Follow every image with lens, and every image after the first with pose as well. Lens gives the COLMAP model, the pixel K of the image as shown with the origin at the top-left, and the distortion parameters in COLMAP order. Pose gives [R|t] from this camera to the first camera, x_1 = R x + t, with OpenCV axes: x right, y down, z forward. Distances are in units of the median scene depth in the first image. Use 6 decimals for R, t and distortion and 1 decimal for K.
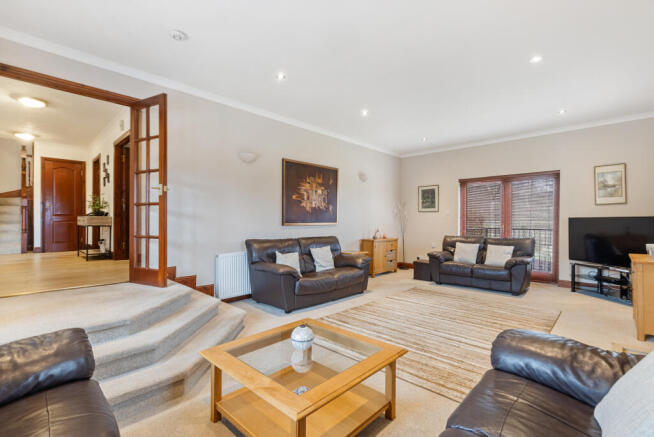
lens RADIAL K [[302.4, 0, 326.2], [0, 302.4, 219.8], [0, 0, 1]] dist [-0.001179, -0.000246]
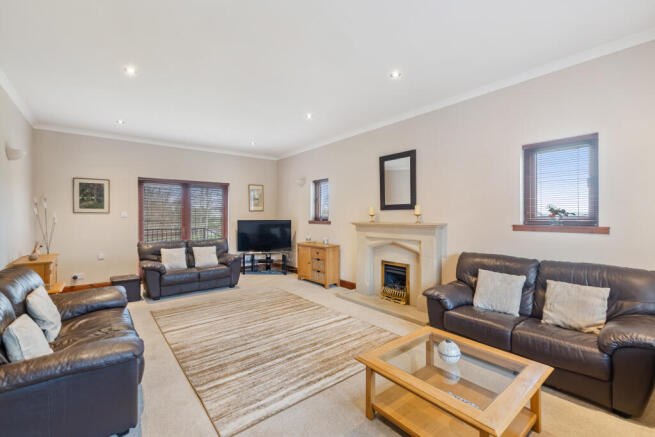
lens RADIAL K [[282.0, 0, 326.3], [0, 282.0, 214.7], [0, 0, 1]] dist [-0.001445, -0.000114]
pose [[0.132989, -0.001913, 0.991116, -0.420314], [-0.002444, 0.999994, 0.002258, -0.038343], [-0.991115, -0.002722, 0.132983, 0.481856]]
